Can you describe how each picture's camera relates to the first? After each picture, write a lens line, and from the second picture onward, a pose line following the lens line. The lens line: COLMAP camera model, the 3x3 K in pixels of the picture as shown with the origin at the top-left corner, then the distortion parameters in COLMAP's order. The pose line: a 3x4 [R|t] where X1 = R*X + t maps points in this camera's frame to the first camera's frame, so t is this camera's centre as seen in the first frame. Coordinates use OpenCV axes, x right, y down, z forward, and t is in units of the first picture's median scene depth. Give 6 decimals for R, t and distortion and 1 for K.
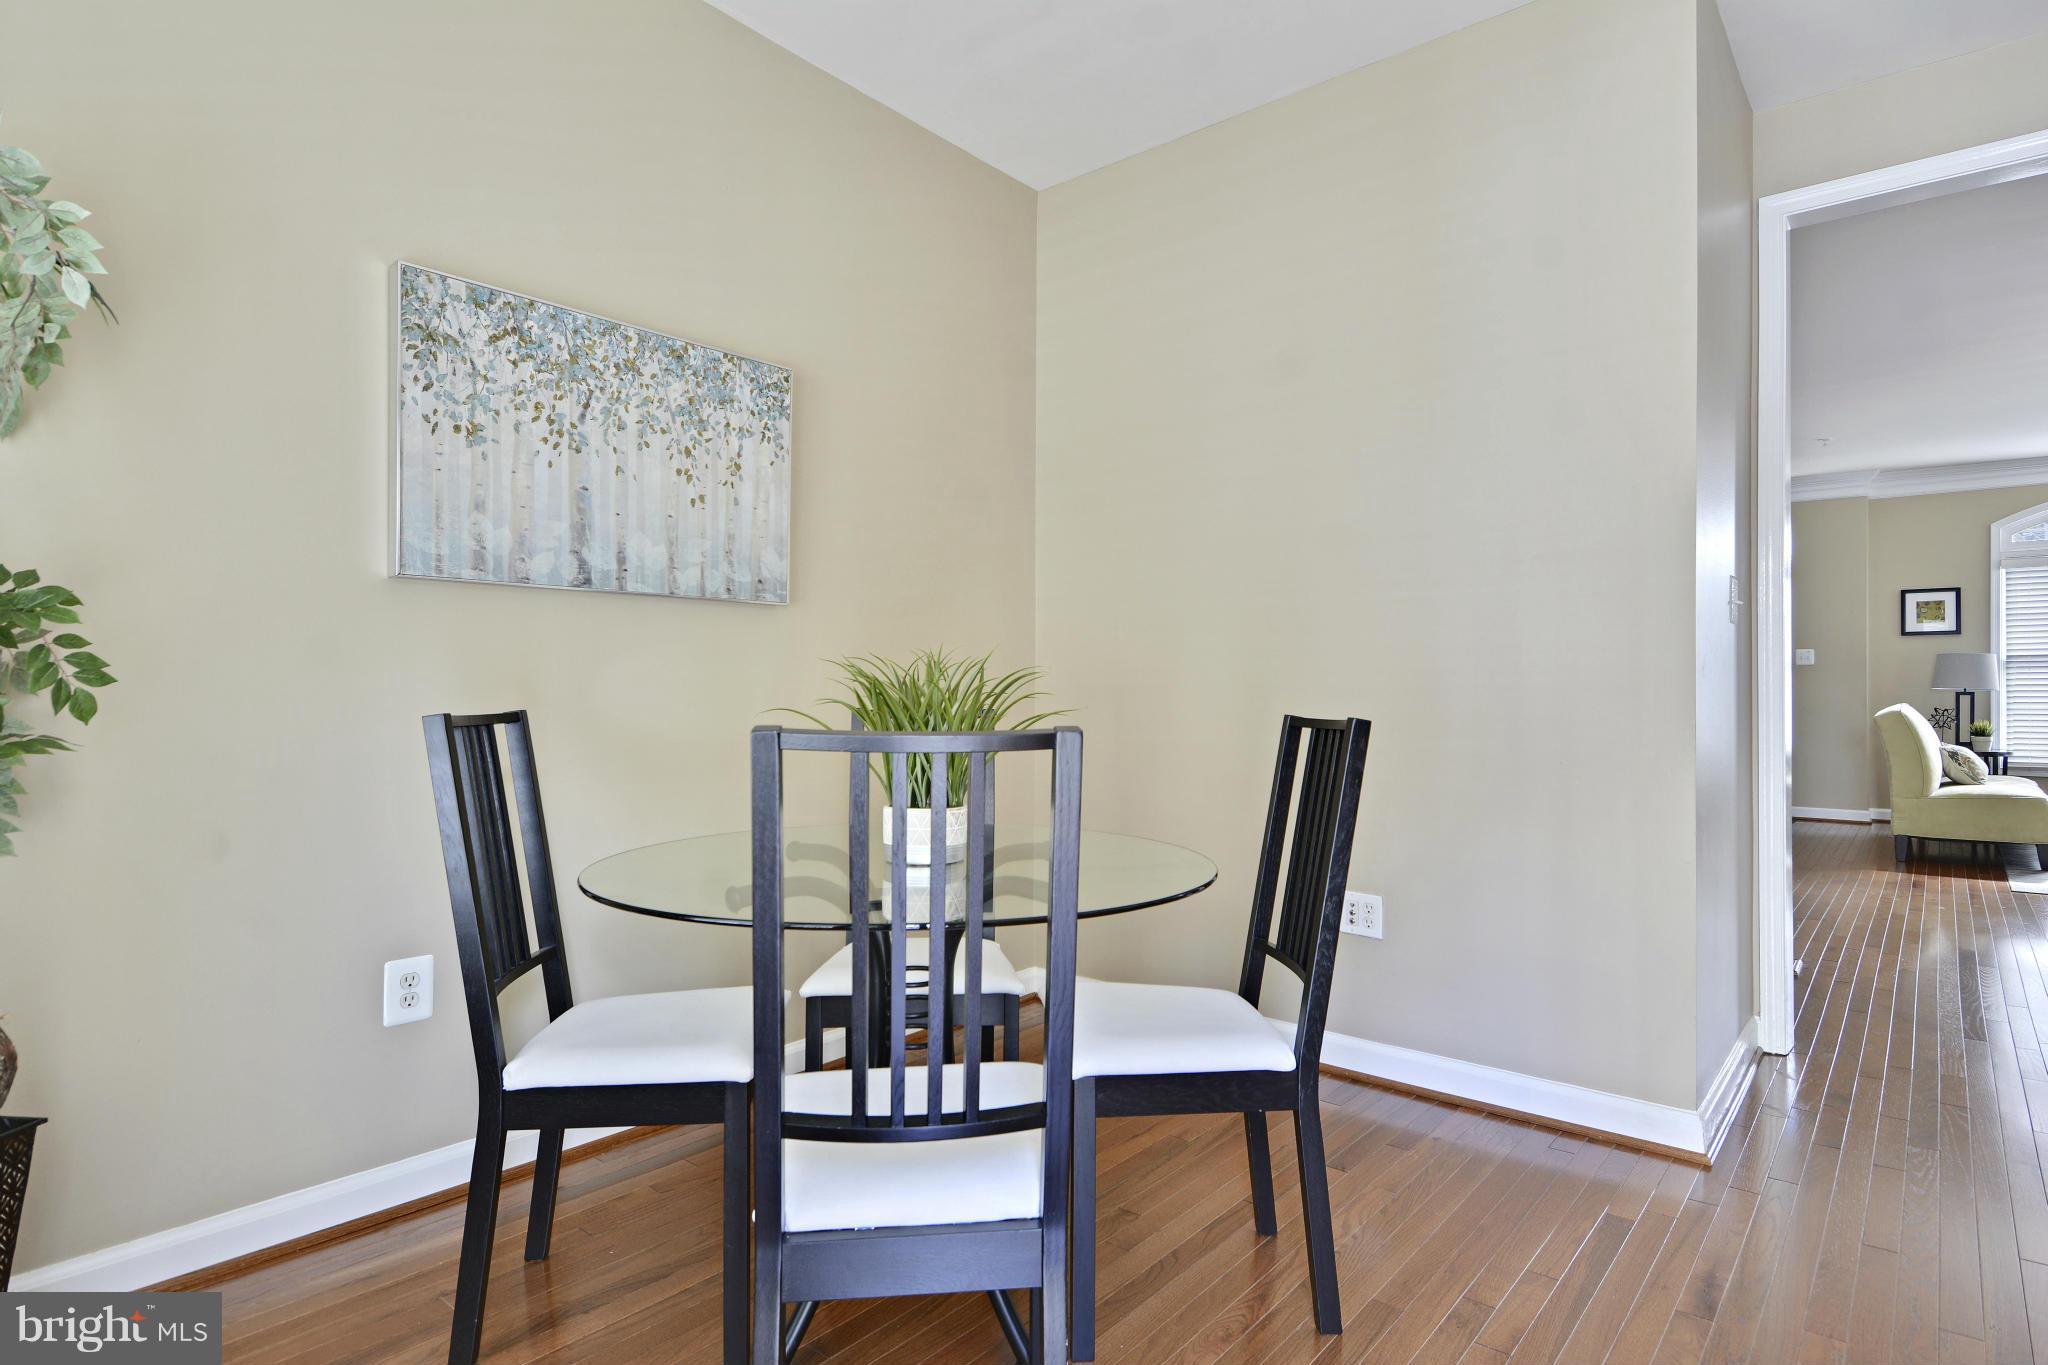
lens RADIAL K [[1084.8, 0, 1024.0], [0, 1084.8, 682.5], [0, 0, 1]] dist [0.017240, -0.000085]
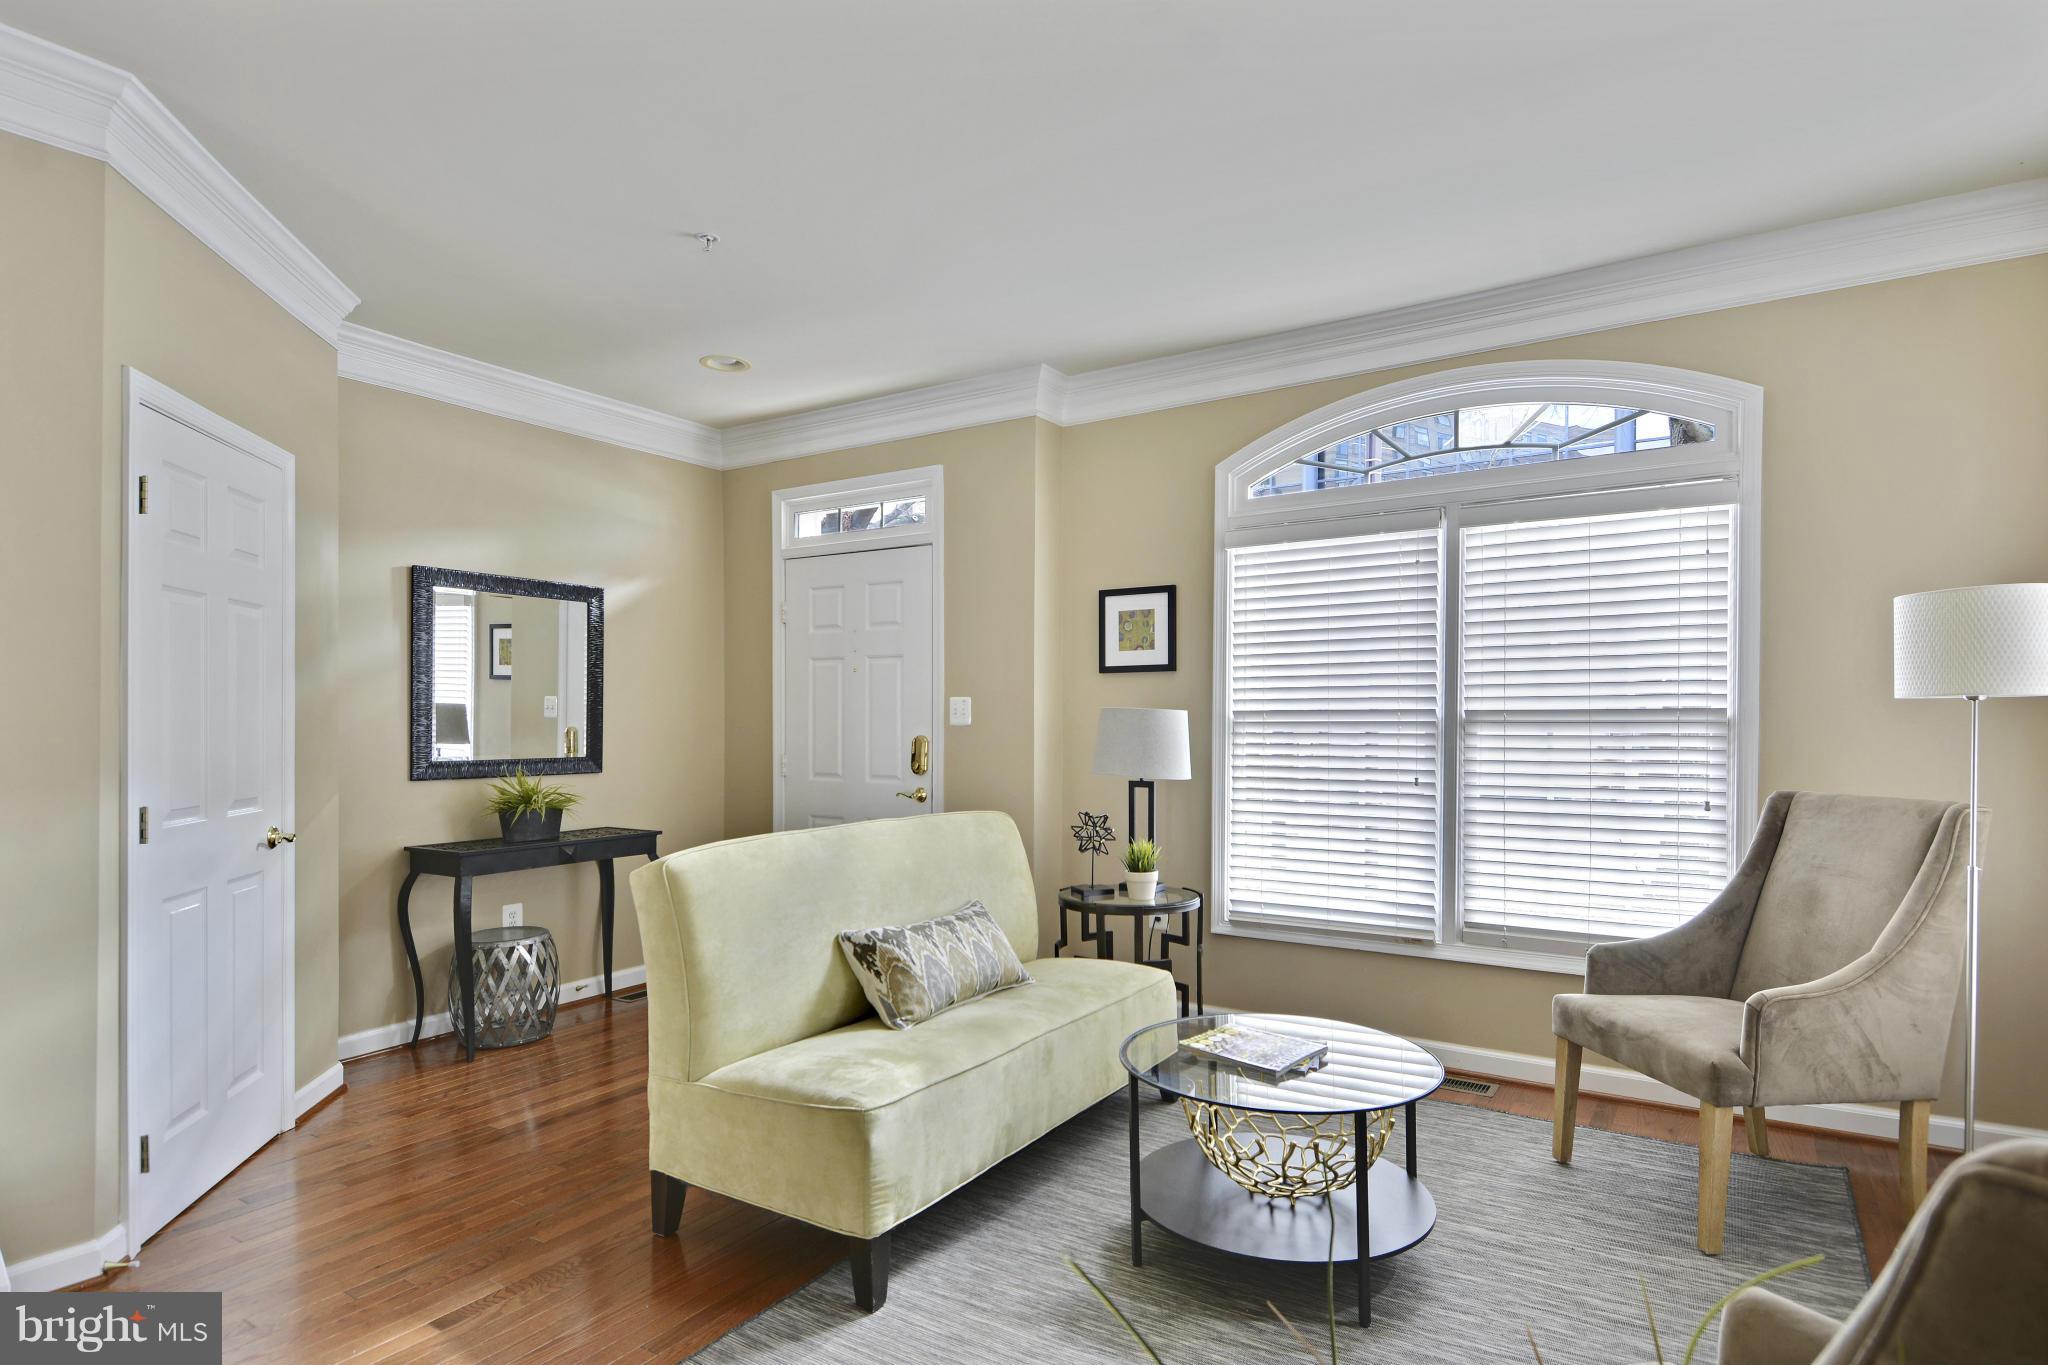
lens RADIAL K [[1071.6, 0, 1023.3], [0, 1071.6, 738.4], [0, 0, 1]] dist [0.002993, -0.000143]
pose [[0.992771, -0.003405, 0.119975, 0.708786], [0.001120, 0.999817, 0.019108, -0.020831], [-0.120018, -0.018835, 0.992593, 0.478141]]
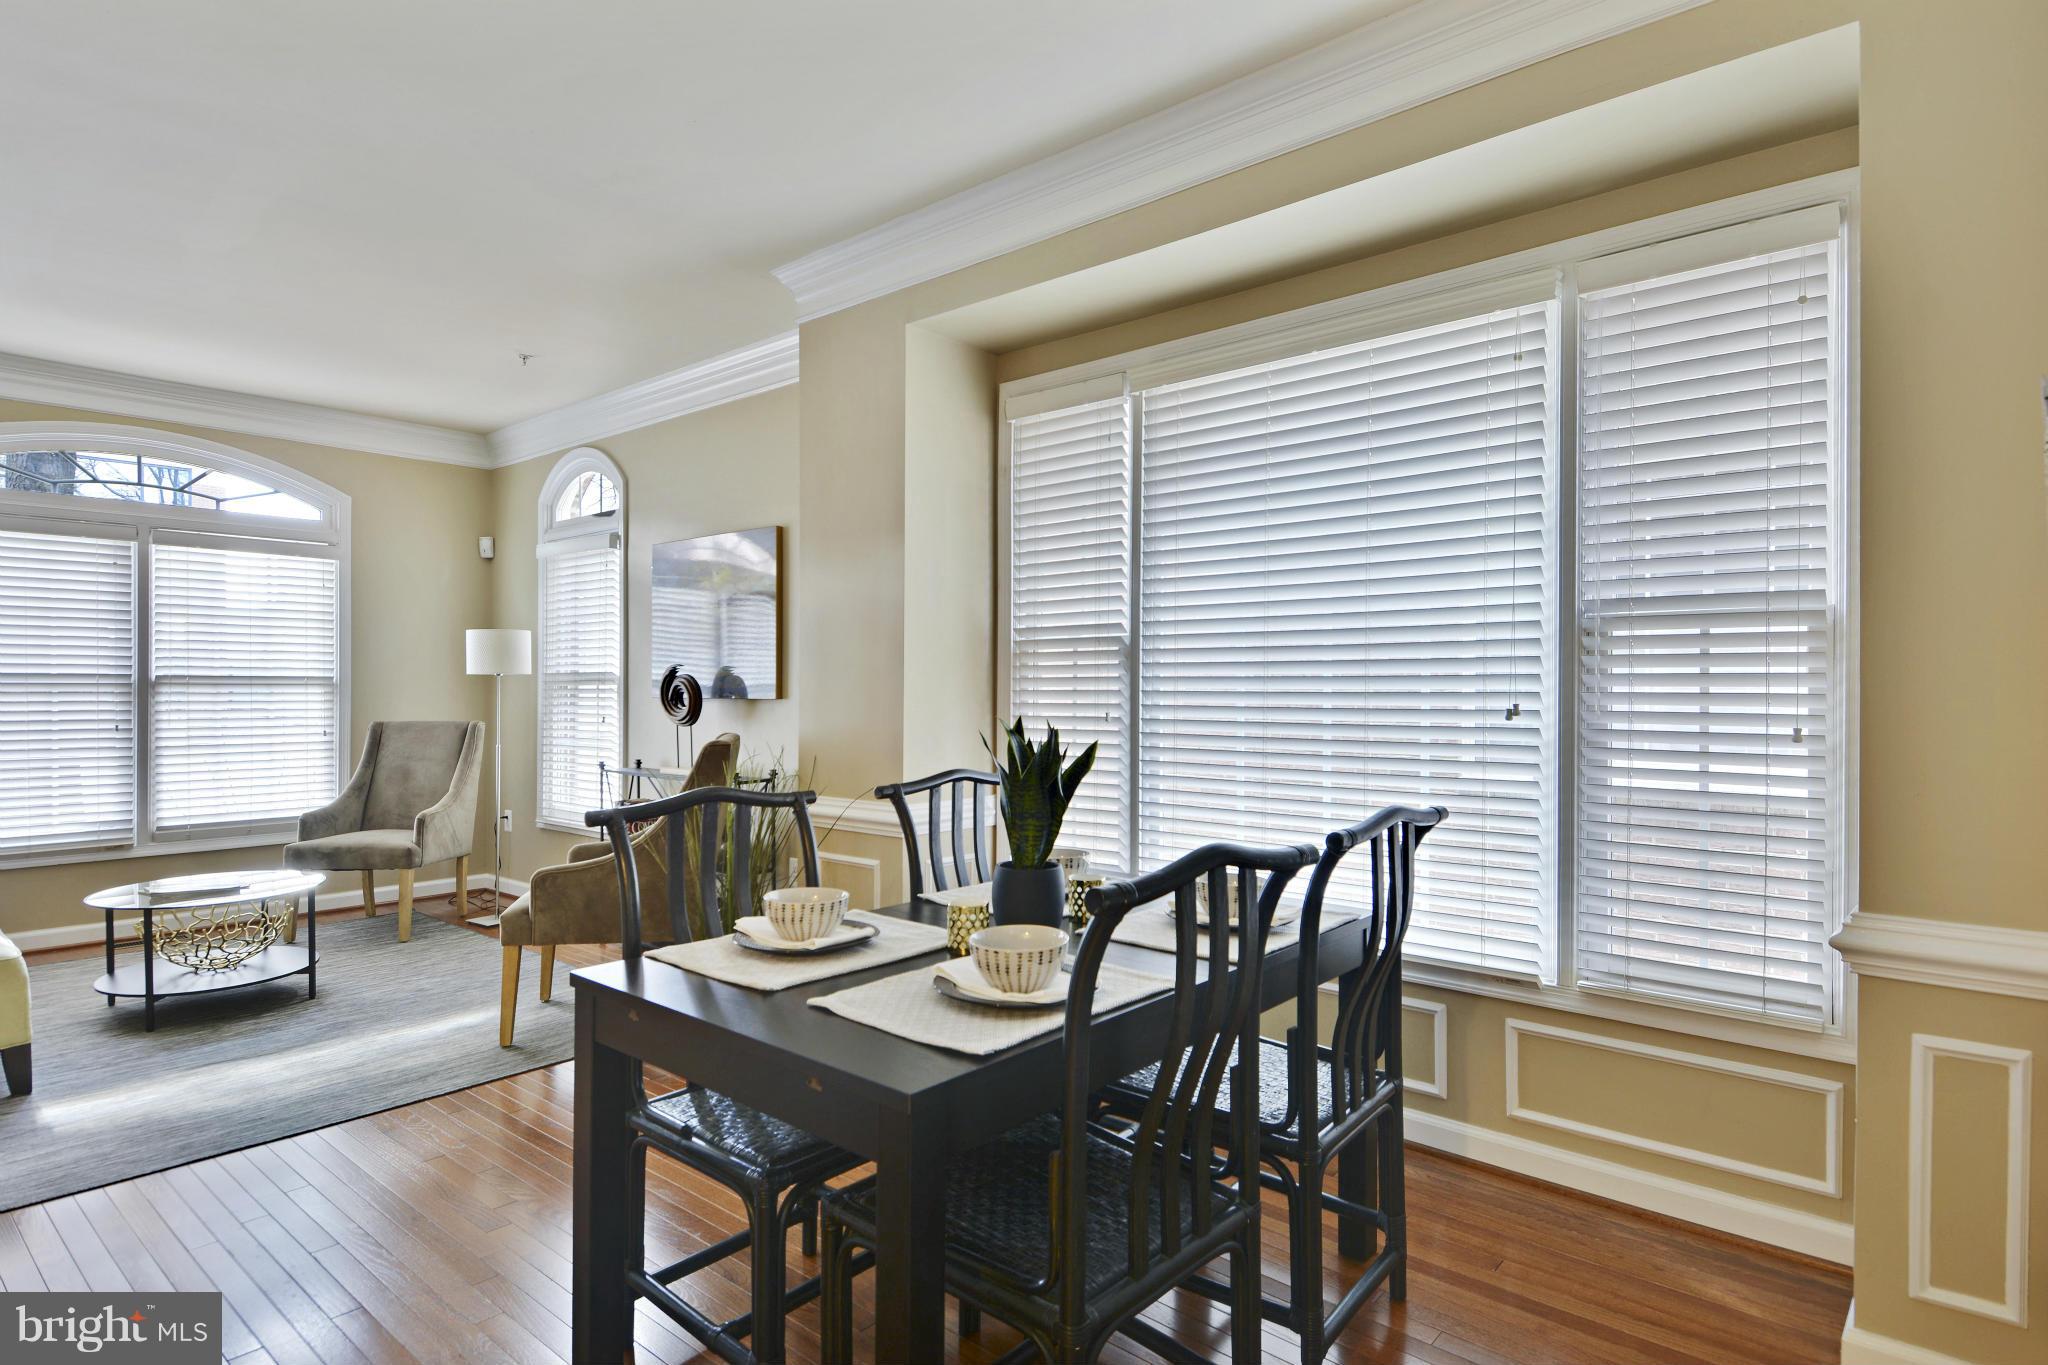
lens RADIAL K [[1049.8, 0, 1052.8], [0, 1049.8, 691.3], [0, 0, 1]] dist [0.001538, -0.017666]
pose [[-0.014877, -0.005191, 0.999876, 0.326671], [-0.009368, 0.999943, 0.005052, -0.022389], [-0.999845, -0.009292, -0.014925, 0.386055]]
